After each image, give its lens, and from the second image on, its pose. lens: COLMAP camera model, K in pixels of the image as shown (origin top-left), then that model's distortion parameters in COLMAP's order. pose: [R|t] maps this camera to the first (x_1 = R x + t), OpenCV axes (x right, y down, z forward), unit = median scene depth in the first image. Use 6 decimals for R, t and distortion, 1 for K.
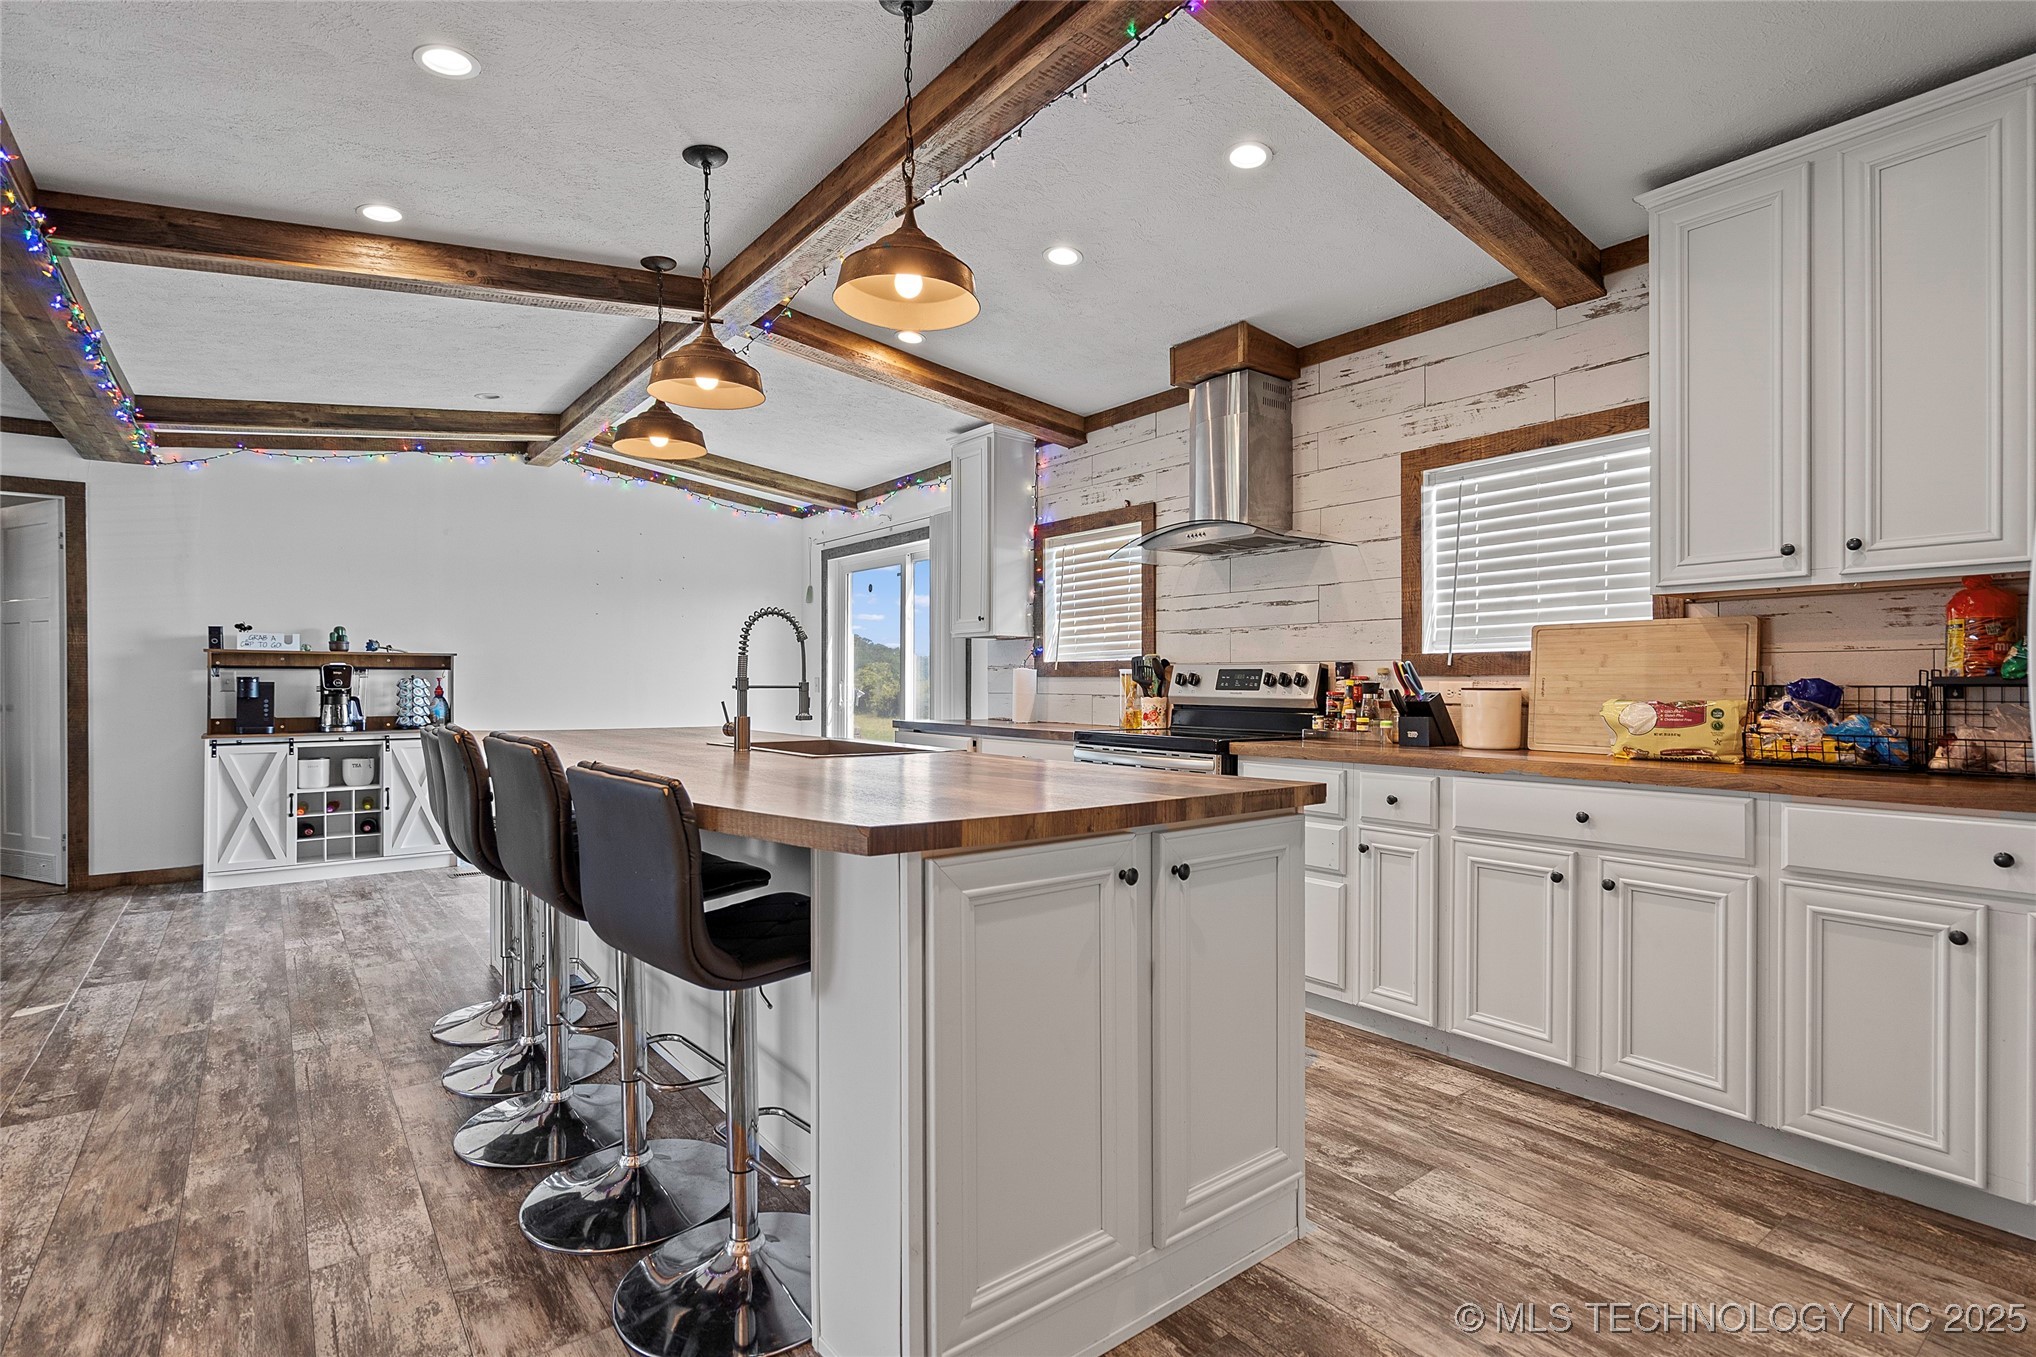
lens RADIAL K [[976.1, 0, 1017.2], [0, 976.1, 682.4], [0, 0, 1]] dist [-0.000423, 0.000343]
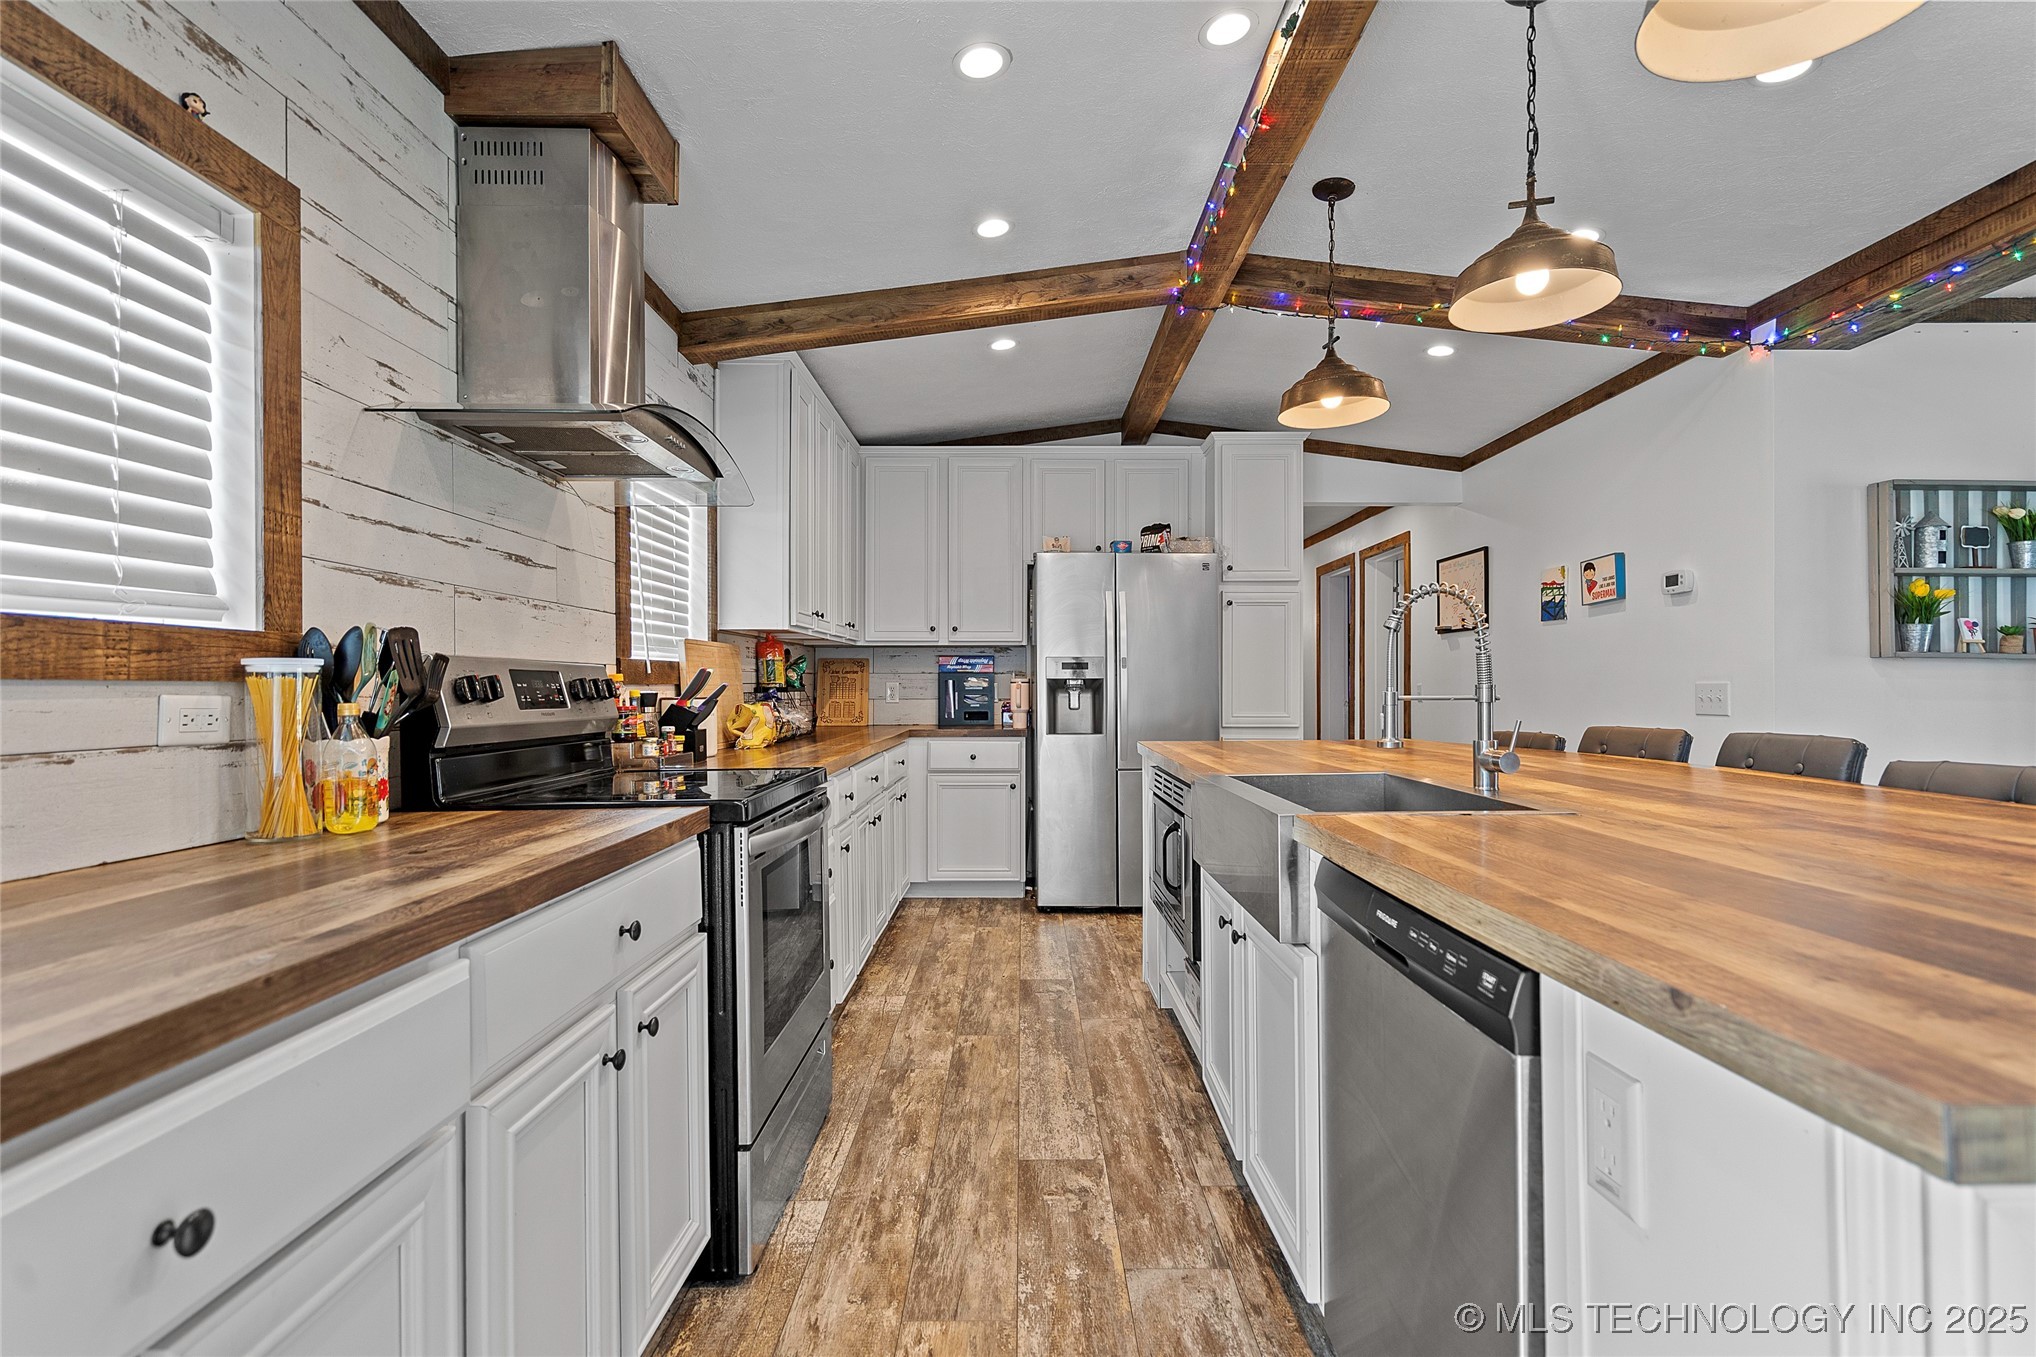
lens RADIAL K [[948.3, 0, 1017.0], [0, 948.3, 688.4], [0, 0, 1]] dist [0.000705, 0.001192]
pose [[-0.788645, 0.001522, 0.614847, -0.246413], [0.003851, 0.999990, 0.002465, -0.003000], [-0.614837, 0.004312, -0.788642, 0.989438]]
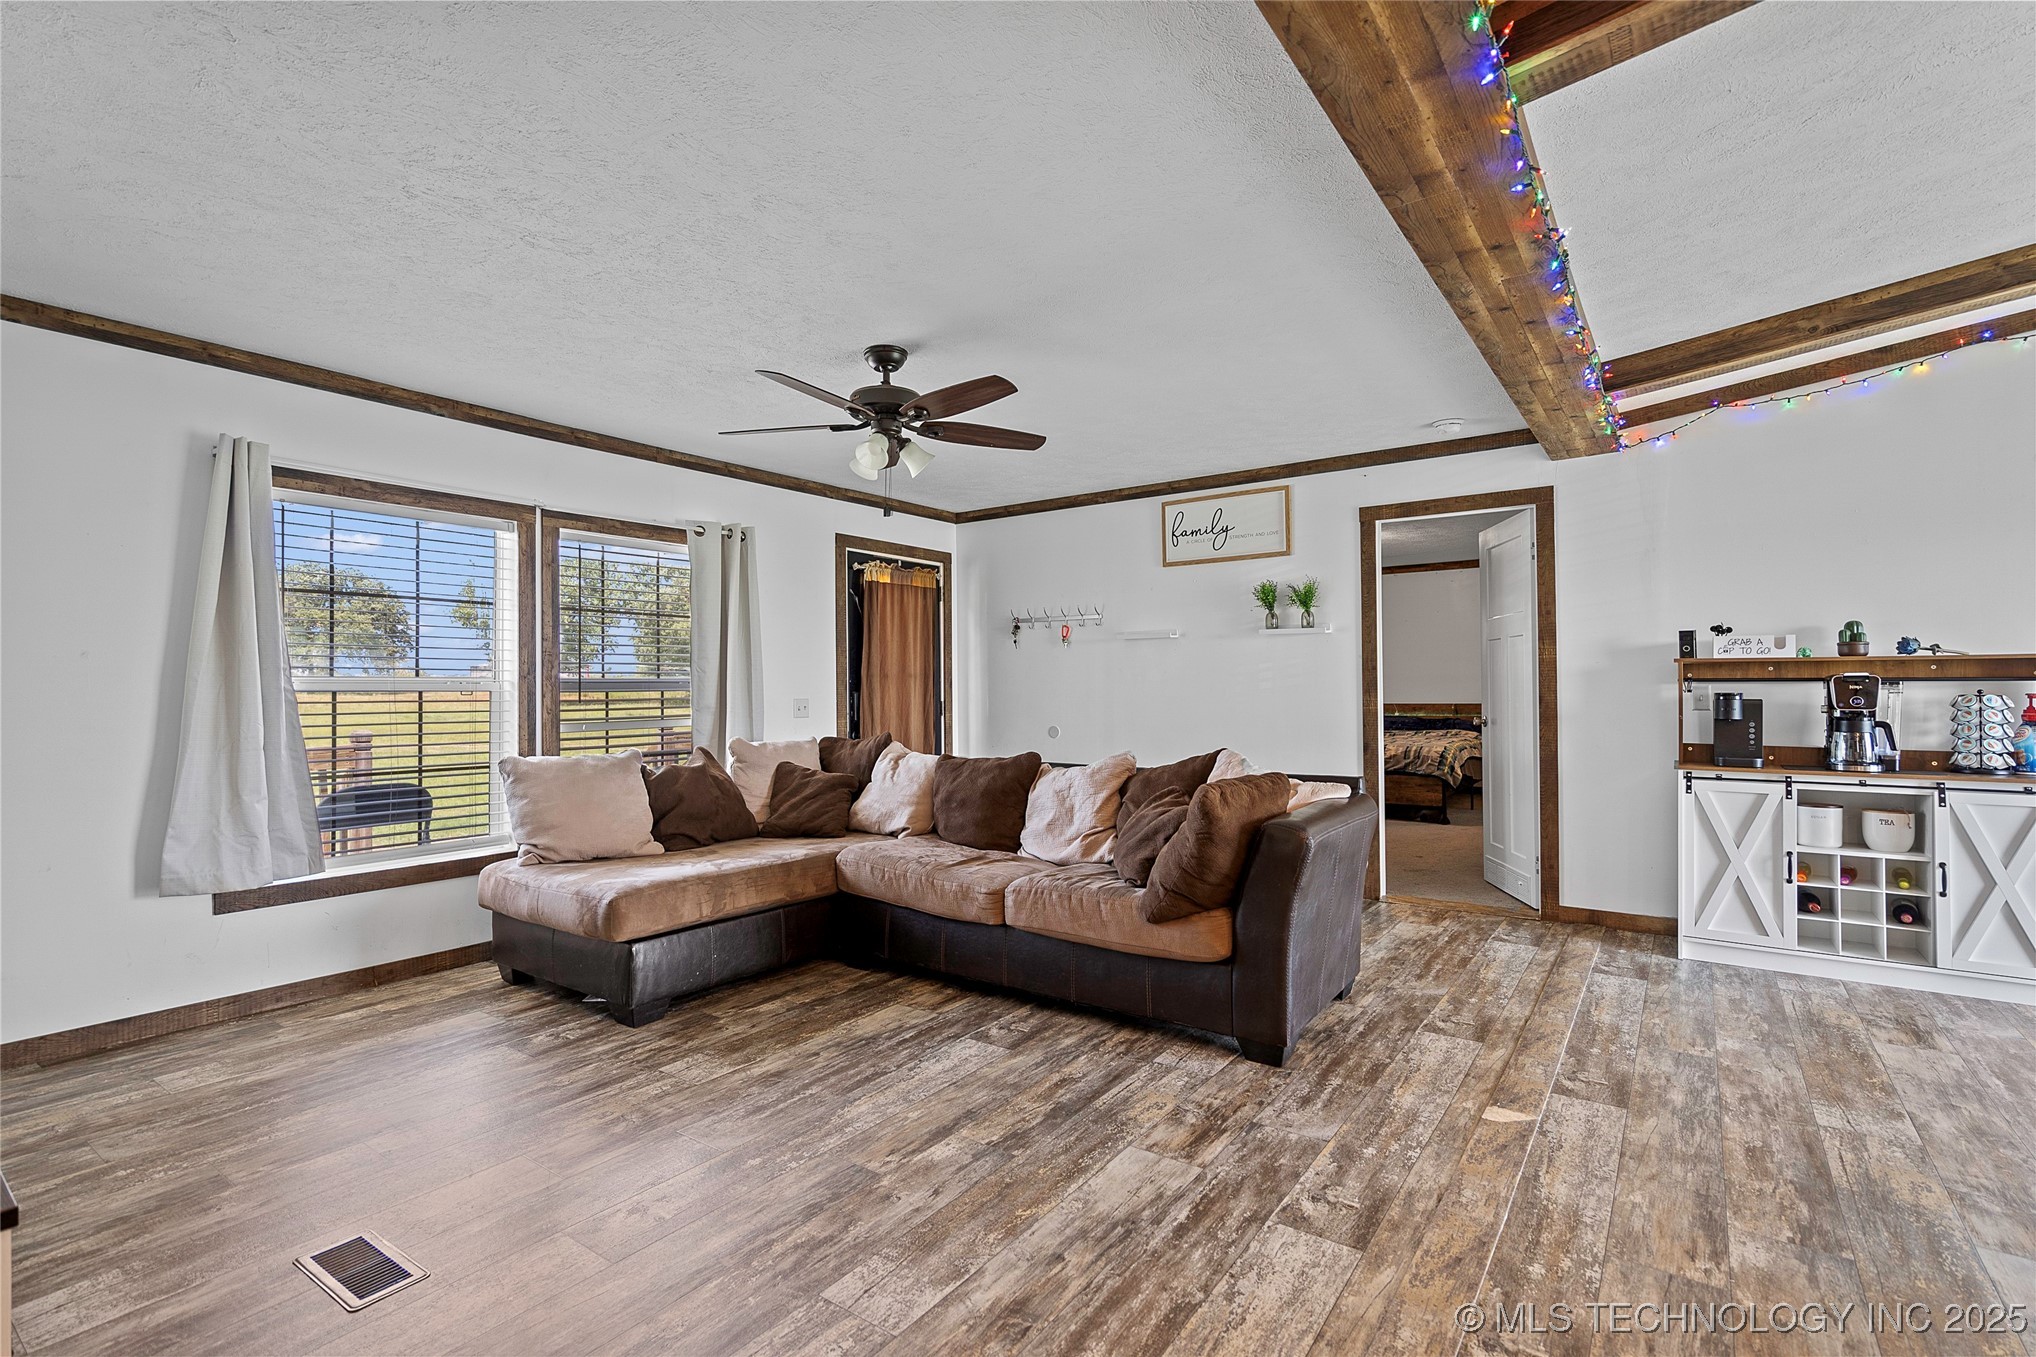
lens RADIAL K [[941.5, 0, 1018.0], [0, 941.5, 678.5], [0, 0, 1]] dist [0.001962, 0.001045]
pose [[0.286216, -0.009156, -0.958121, -0.236949], [0.001960, 0.999958, -0.008971, -0.011857], [0.958163, 0.000690, 0.286222, 0.248746]]
